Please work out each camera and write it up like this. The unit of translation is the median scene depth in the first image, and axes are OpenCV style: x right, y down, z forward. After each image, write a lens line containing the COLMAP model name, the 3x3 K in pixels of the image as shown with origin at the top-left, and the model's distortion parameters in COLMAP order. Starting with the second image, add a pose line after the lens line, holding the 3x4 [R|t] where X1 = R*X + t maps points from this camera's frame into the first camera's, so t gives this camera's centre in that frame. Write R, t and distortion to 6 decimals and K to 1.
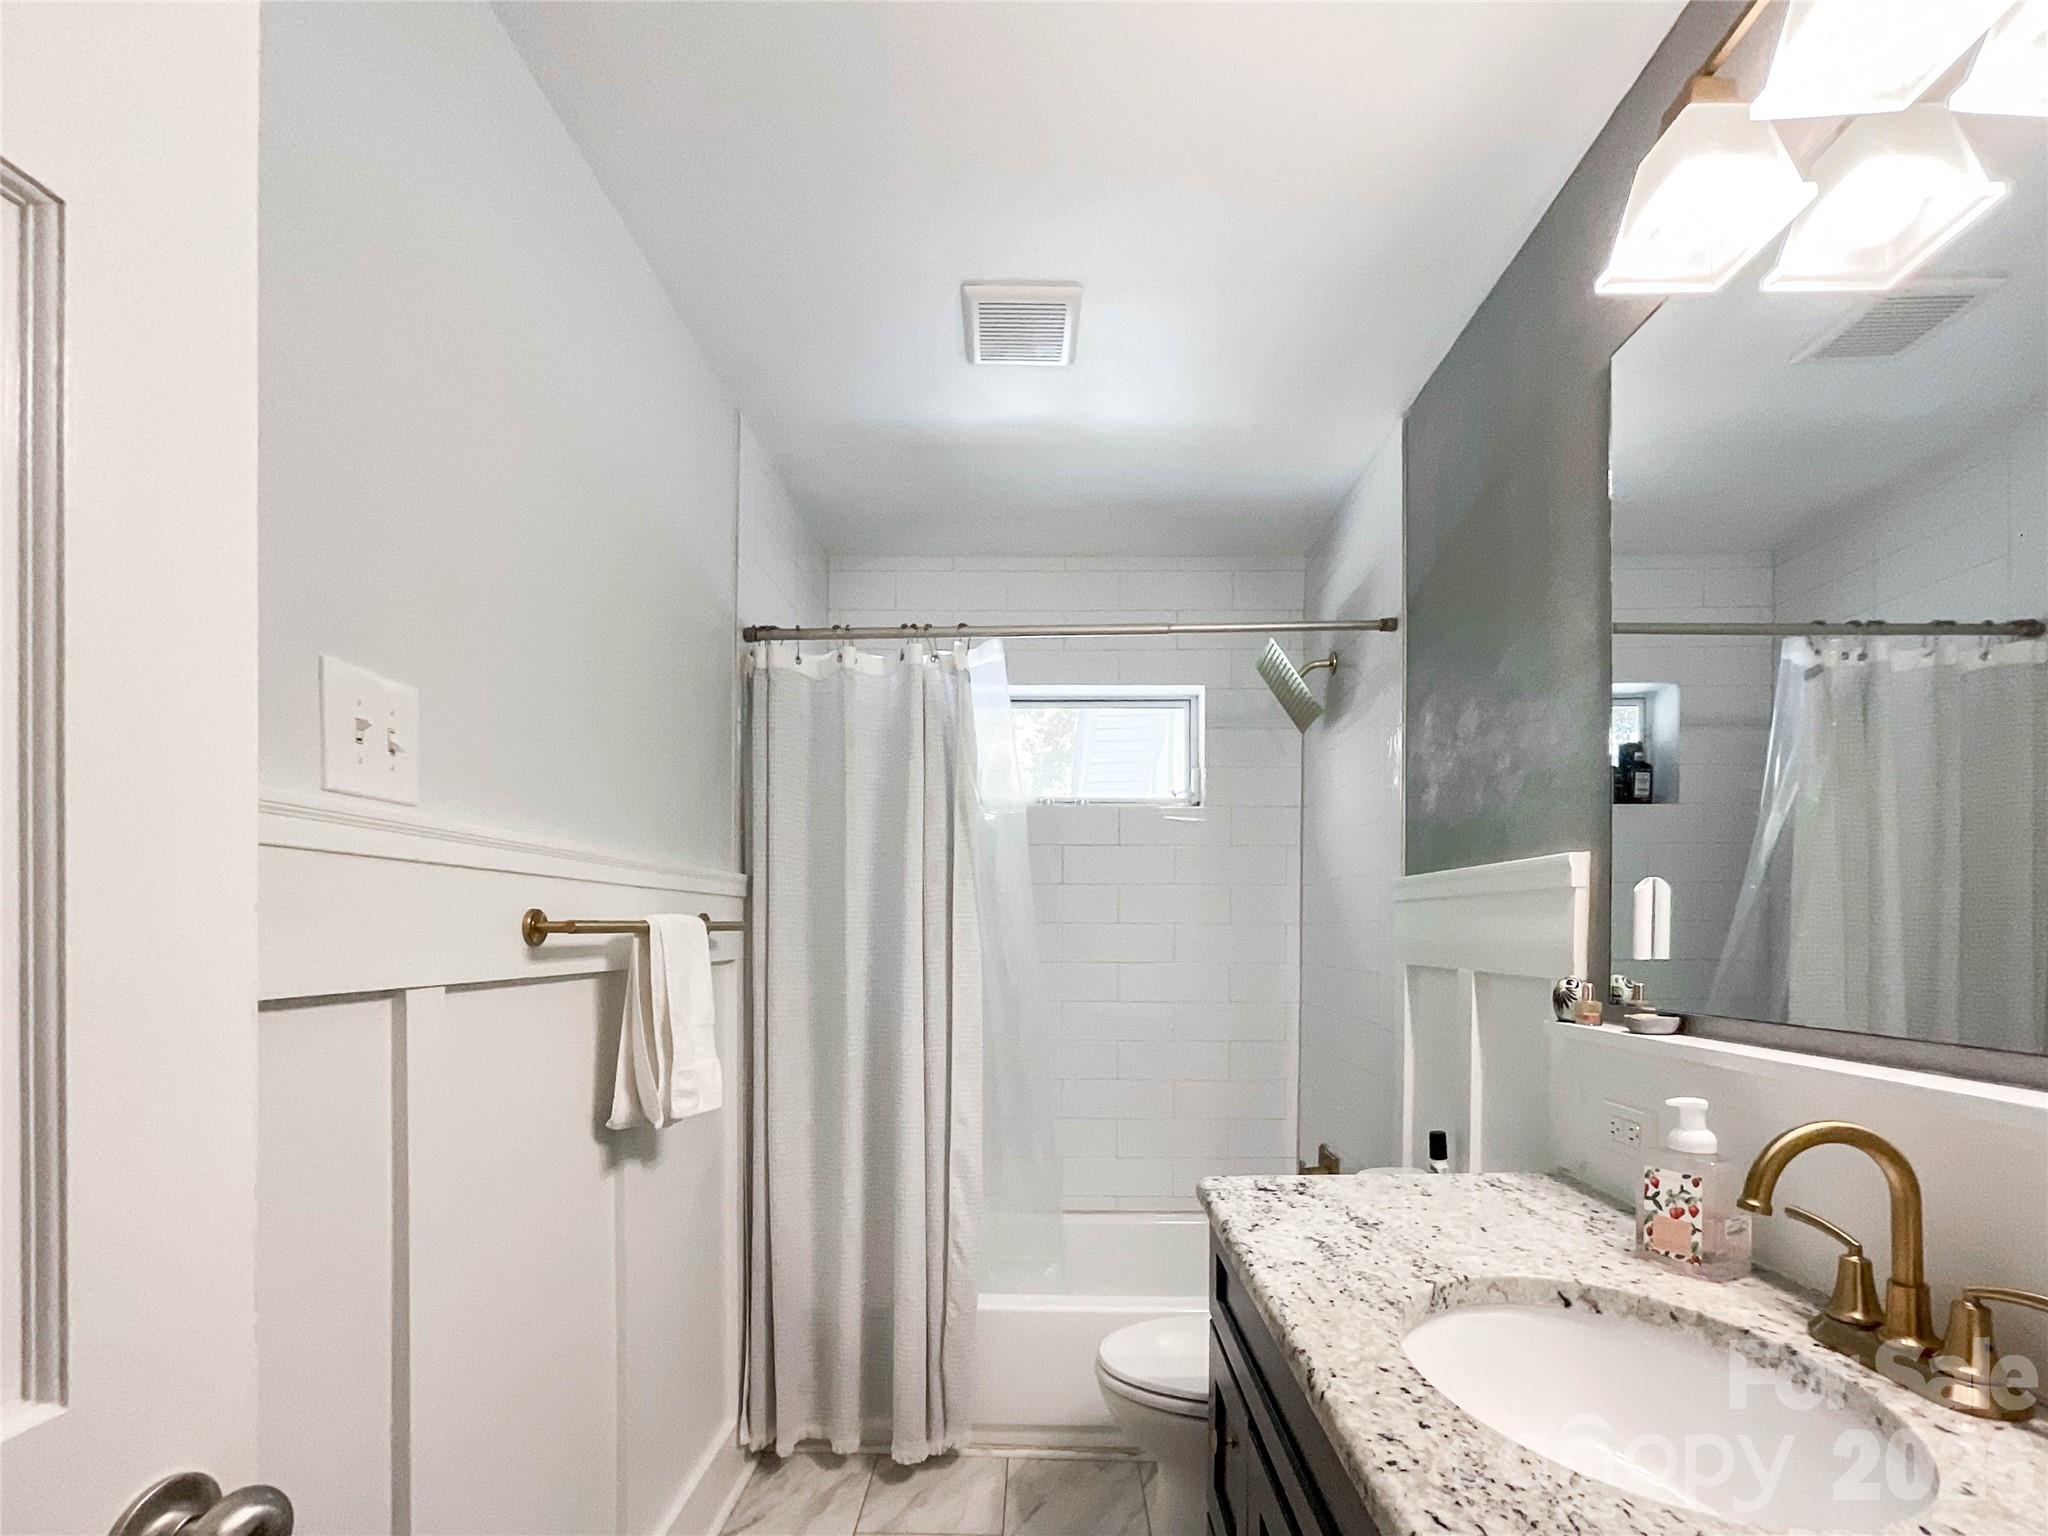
lens RADIAL K [[933.2, 0, 1029.7], [0, 933.2, 925.0], [0, 0, 1]] dist [-0.036410, 0.025281]
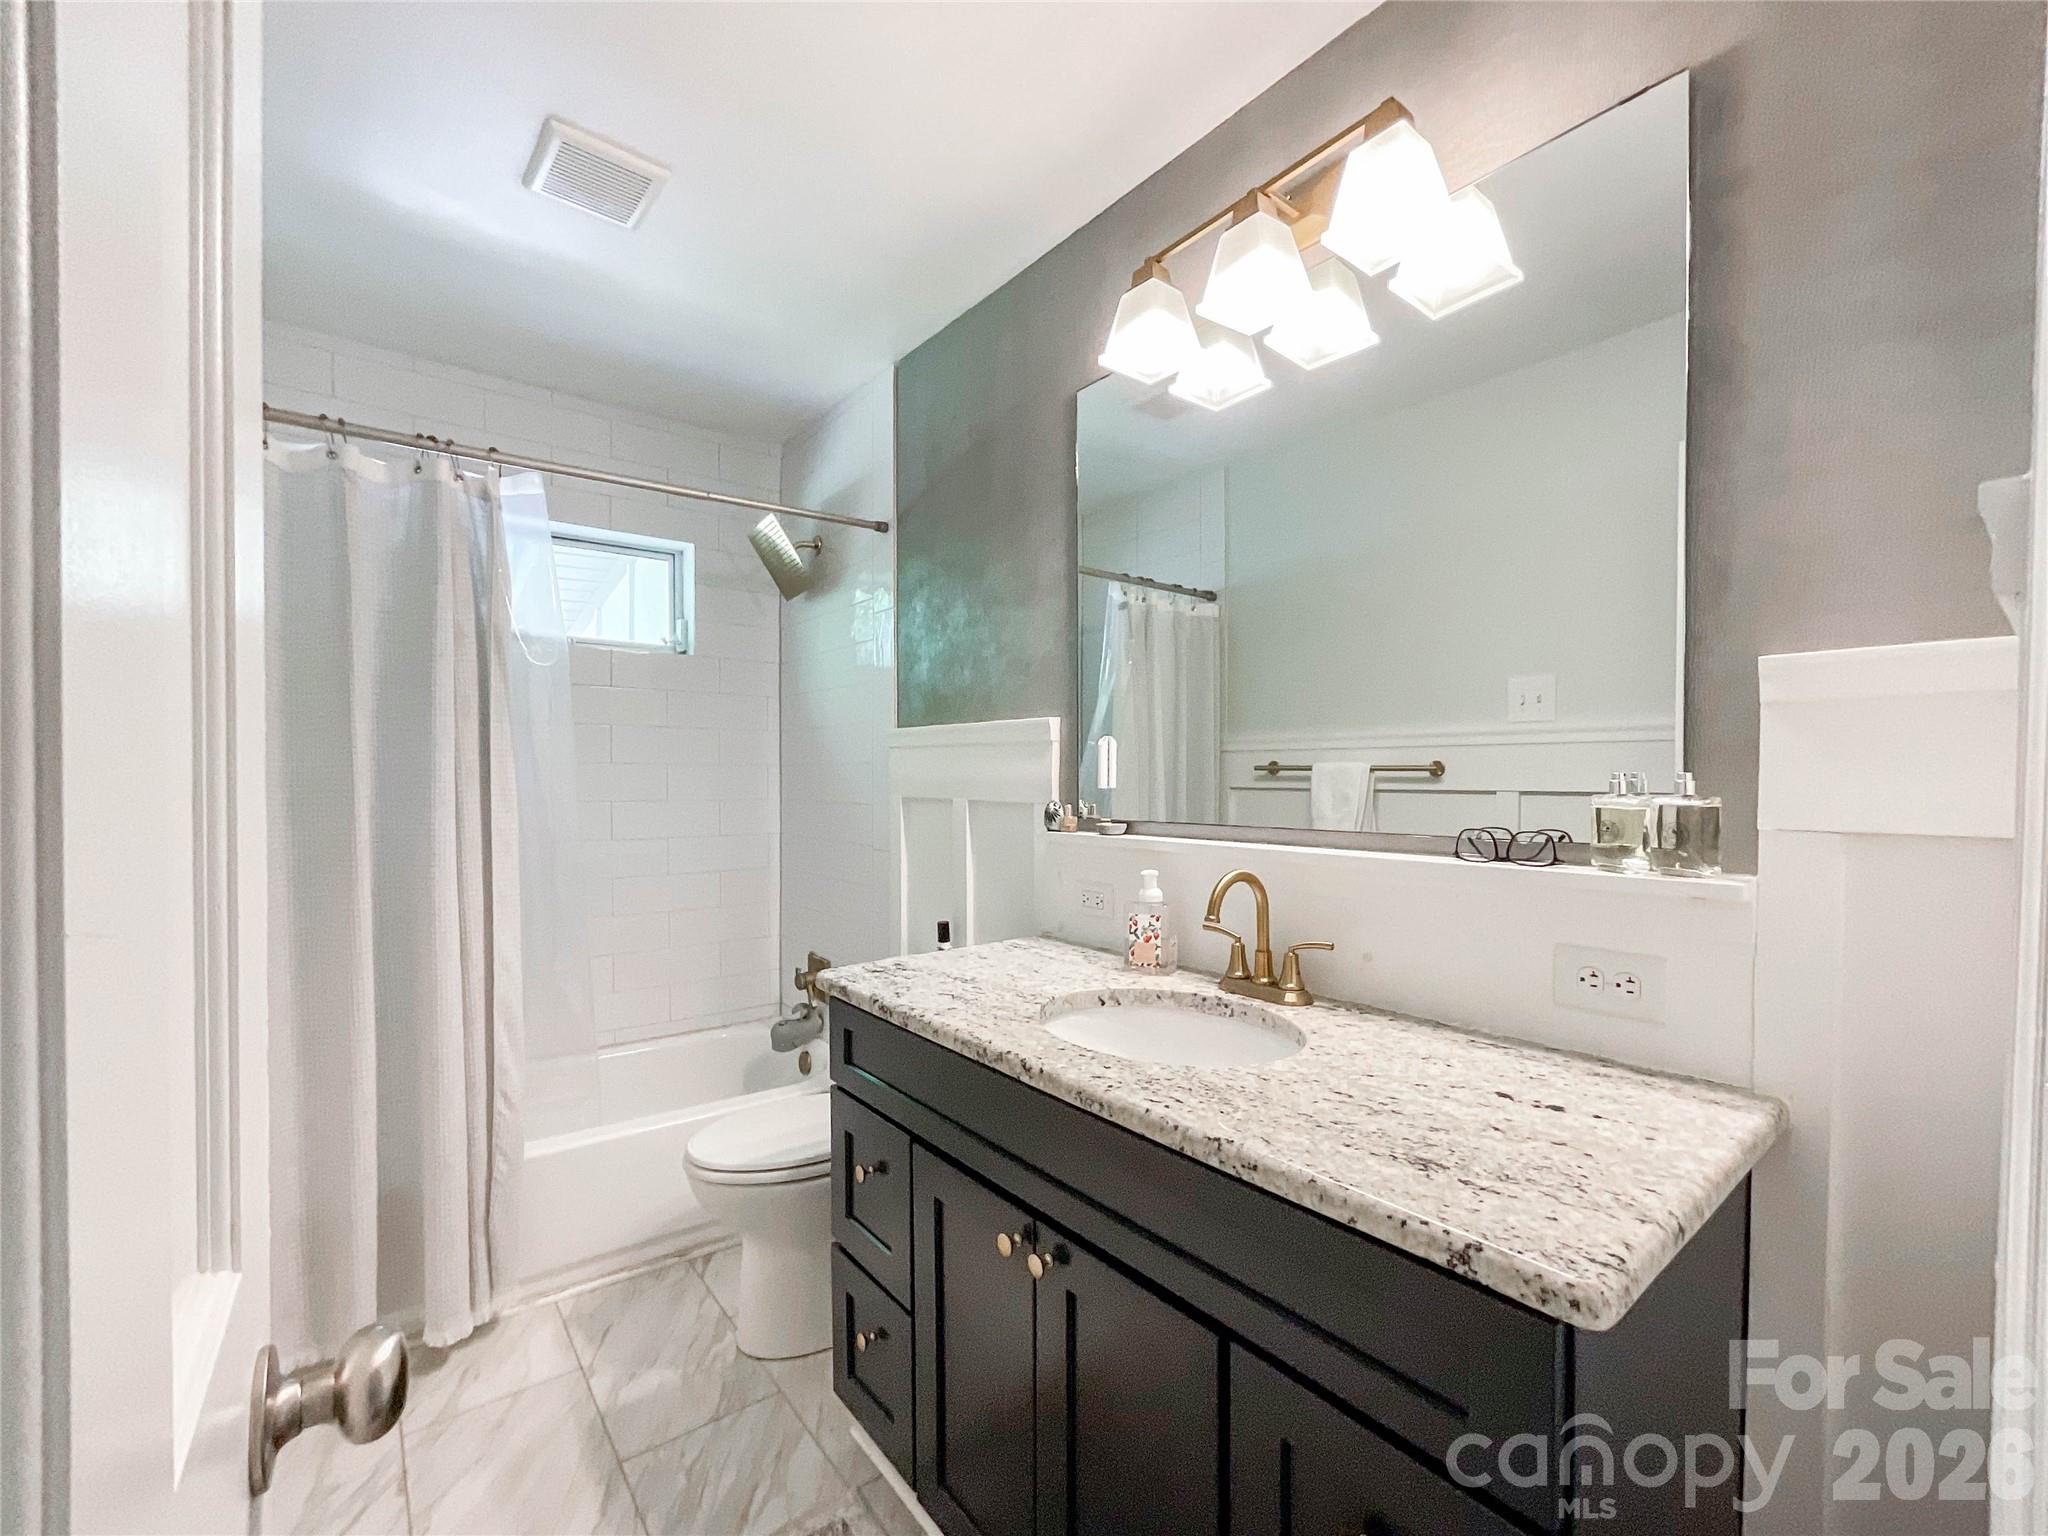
lens RADIAL K [[856.6, 0, 1034.4], [0, 856.6, 763.5], [0, 0, 1]] dist [-0.001609, 0.000257]
pose [[0.775193, 0.007520, 0.631679, -0.225439], [-0.004906, 0.999971, -0.005883, 0.002723], [-0.631705, 0.001462, 0.775208, -0.037067]]
